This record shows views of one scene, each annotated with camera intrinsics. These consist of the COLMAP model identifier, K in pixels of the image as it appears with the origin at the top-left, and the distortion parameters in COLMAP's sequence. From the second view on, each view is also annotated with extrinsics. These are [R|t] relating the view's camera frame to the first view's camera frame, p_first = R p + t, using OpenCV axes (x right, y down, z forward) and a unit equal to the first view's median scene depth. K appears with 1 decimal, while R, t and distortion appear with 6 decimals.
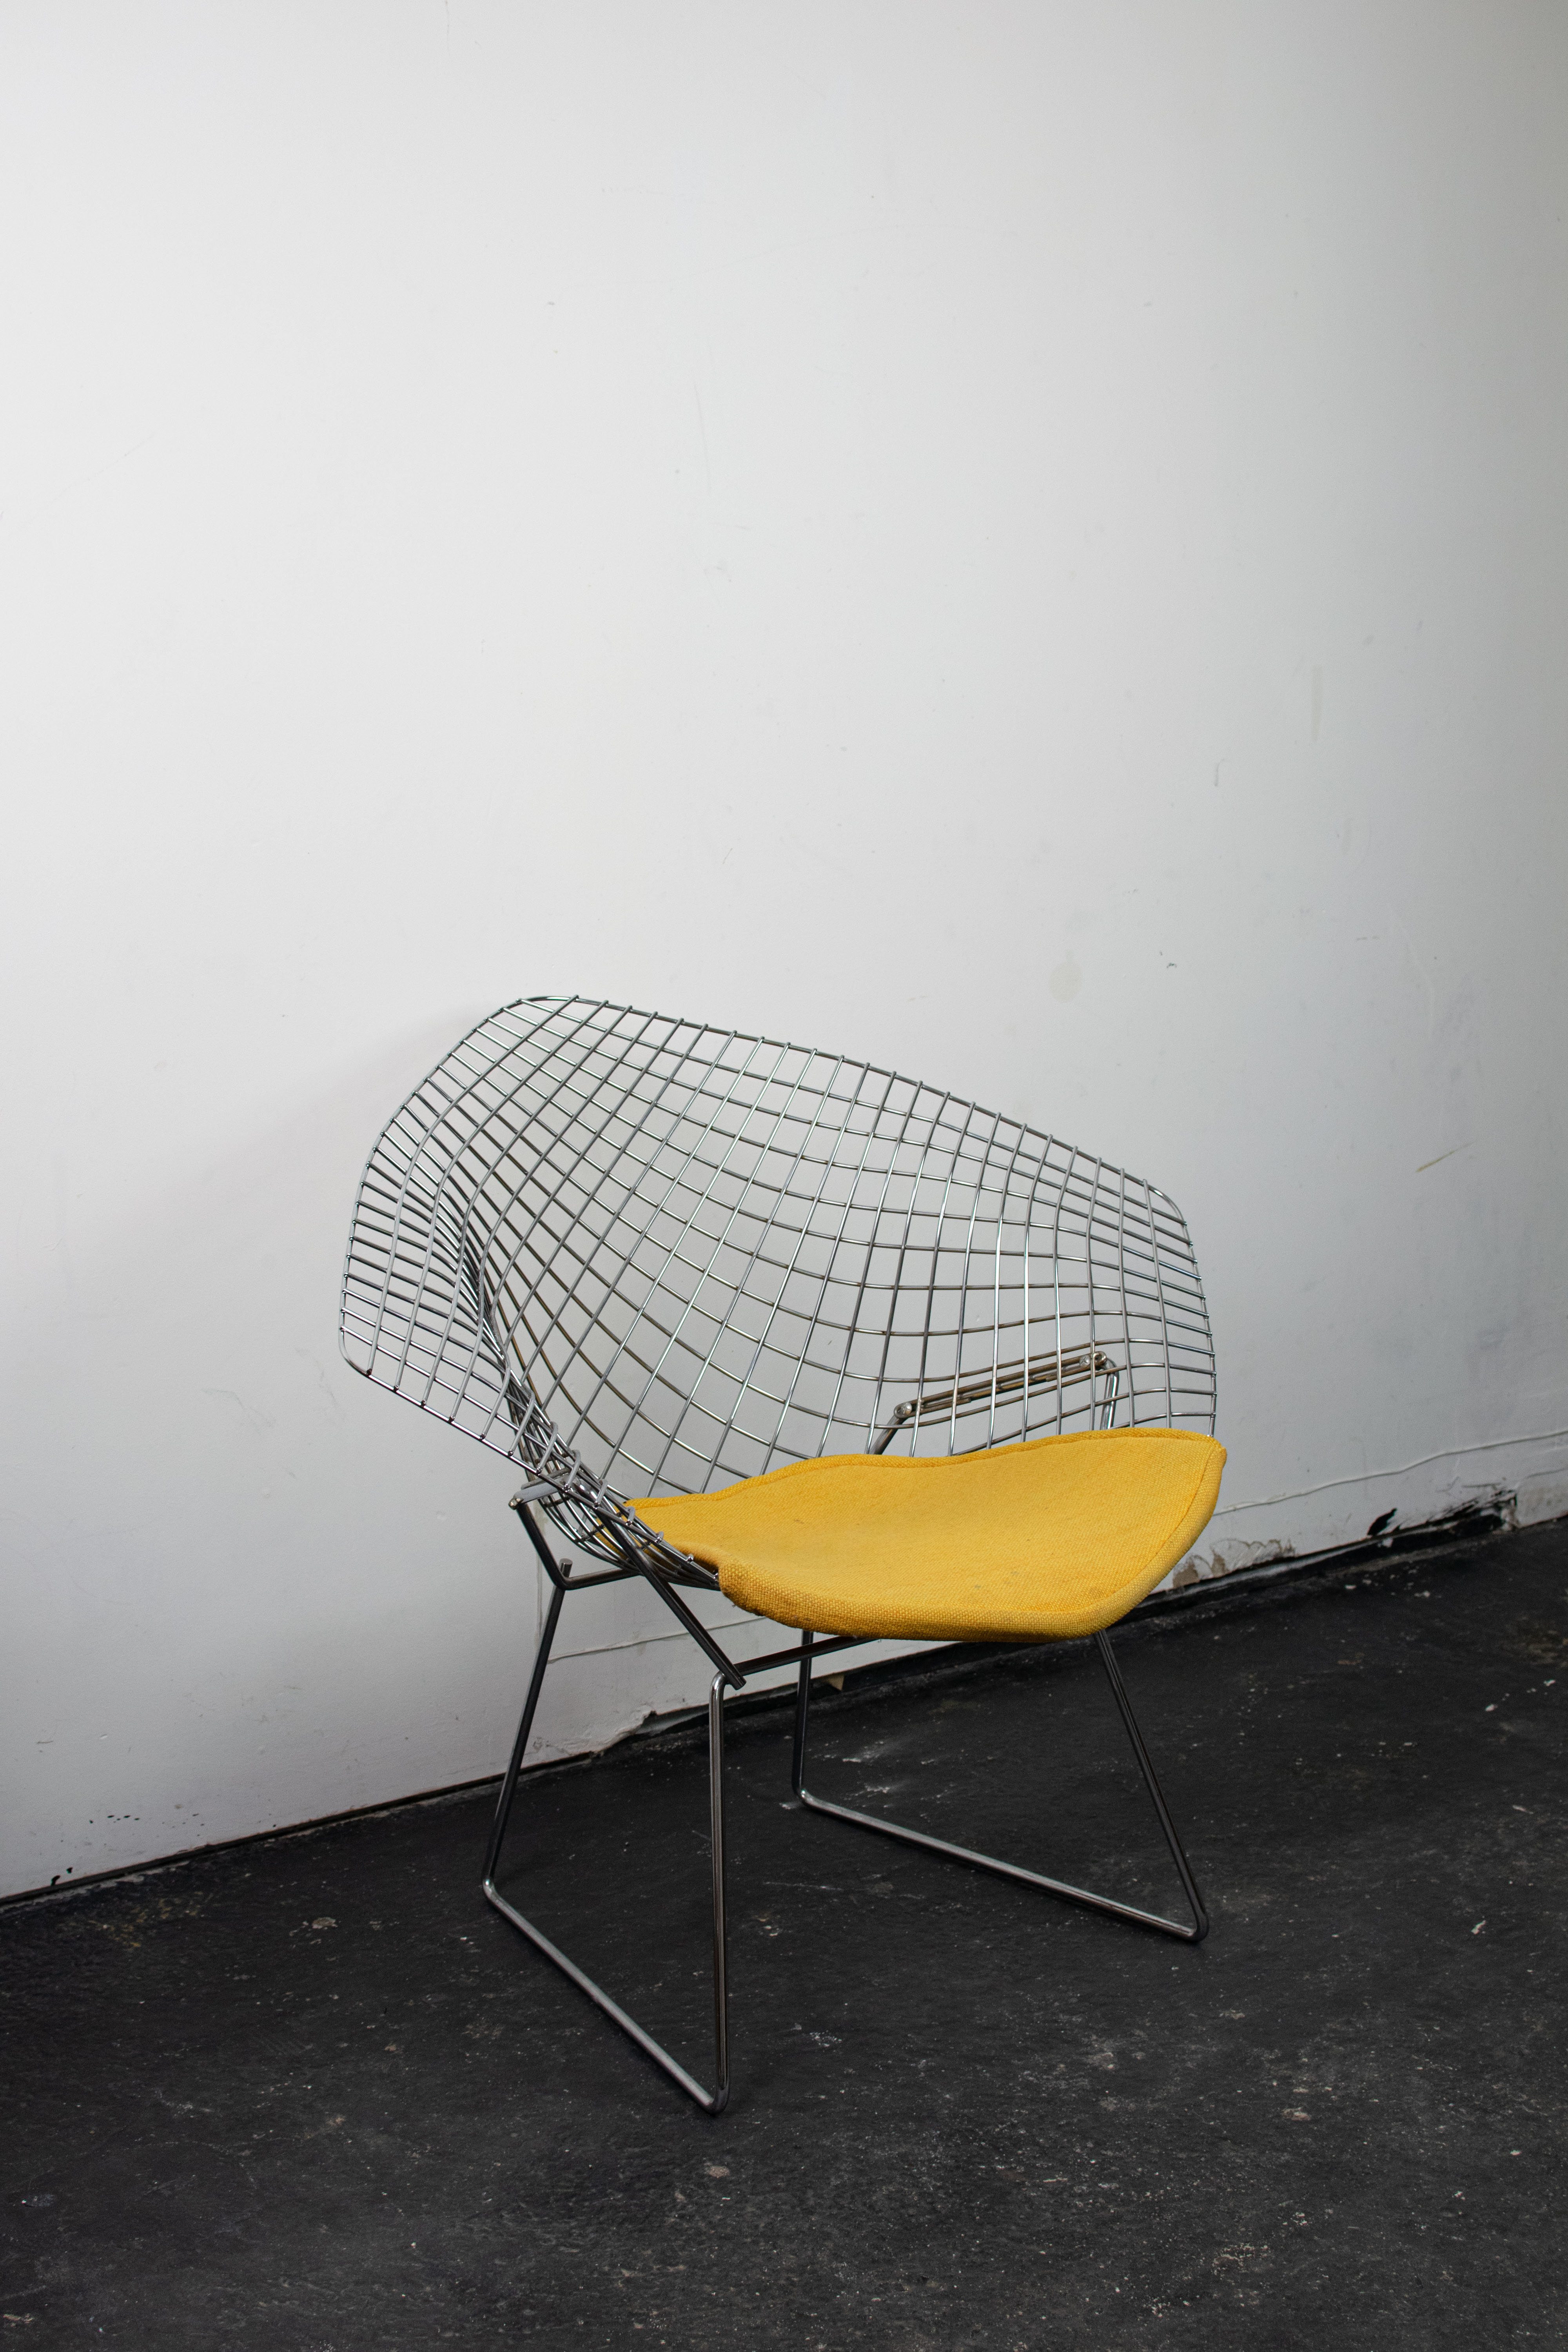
lens RADIAL K [[3586.1, 0, 784.9], [0, 3586.1, 1186.3], [0, 0, 1]] dist [-0.174851, 0.000000]
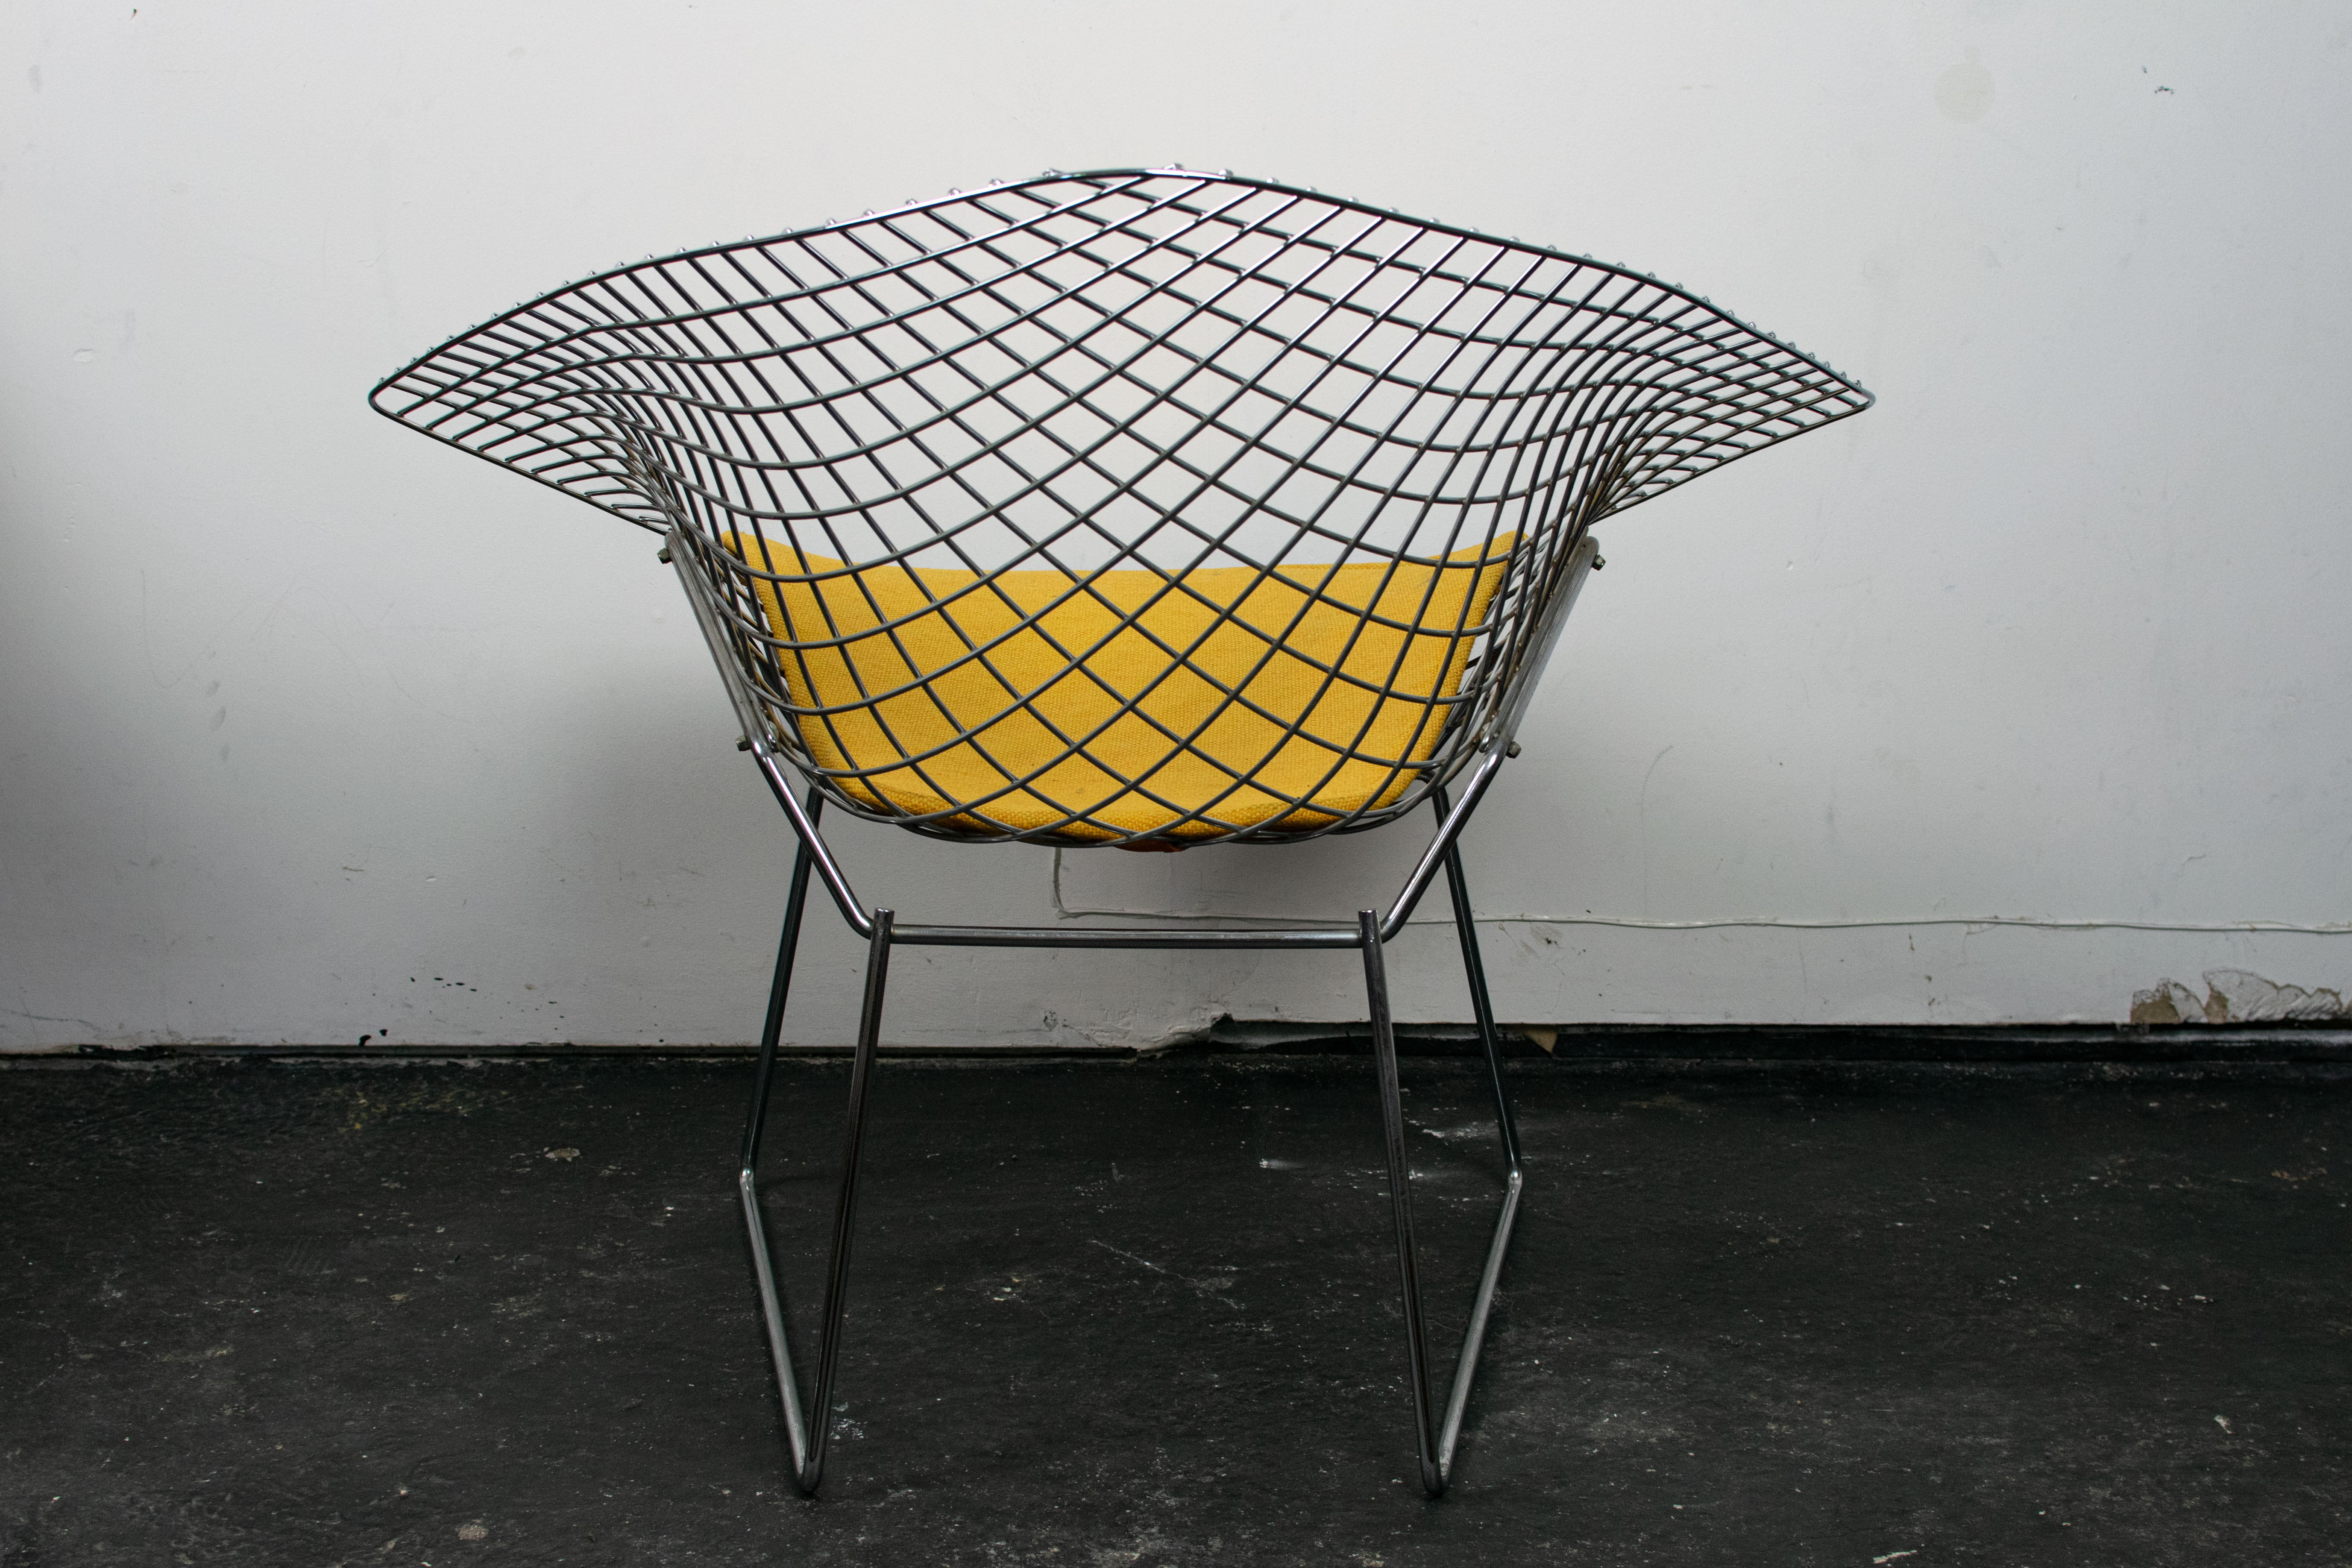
lens RADIAL K [[3935.0, 0, 1201.8], [0, 3935.0, 763.0], [0, 0, 1]] dist [-0.168834, 0.000000]
pose [[0.821107, 0.161271, -0.547517, 0.425177], [-0.130845, 0.986892, 0.094461, 0.019648], [0.555575, -0.005923, 0.831446, 0.335505]]
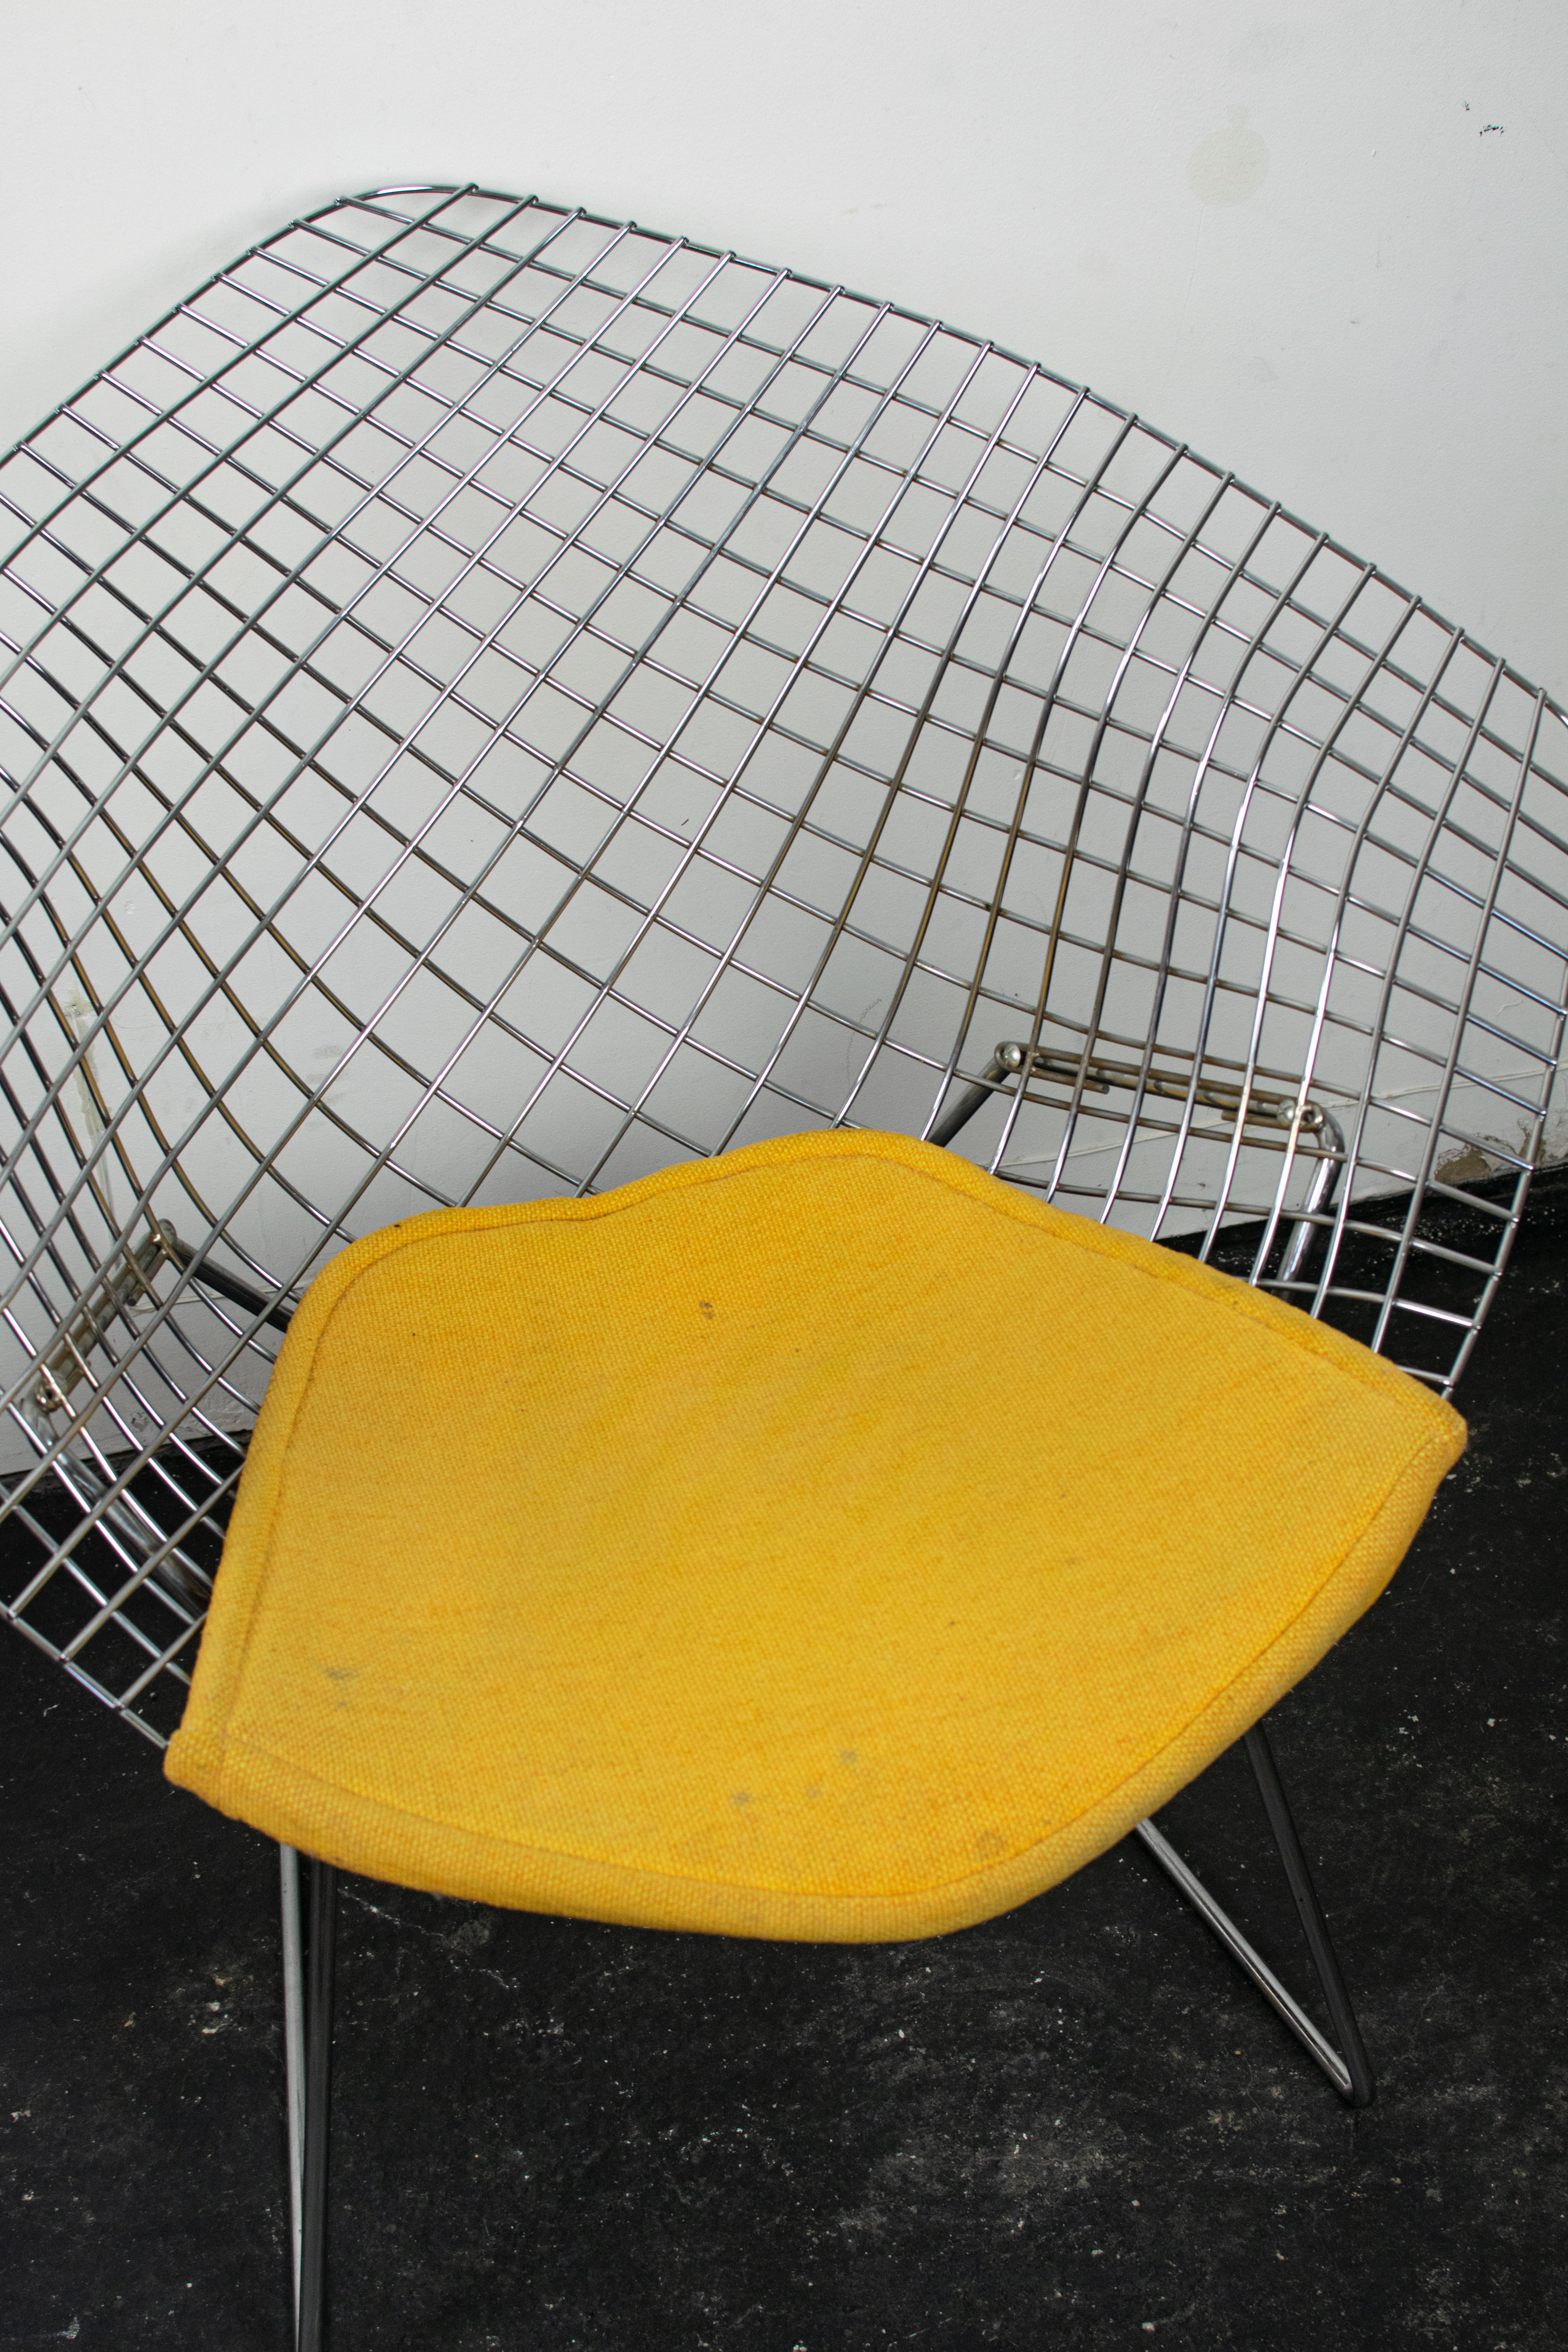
lens RADIAL K [[3586.1, 0, 786.7], [0, 3586.1, 1183.2], [0, 0, 1]] dist [-0.174851, 0.000000]
pose [[0.934126, 0.198911, -0.296382, 0.212161], [-0.046967, 0.891611, 0.450359, -0.162528], [0.353839, -0.406772, 0.842220, 0.571863]]
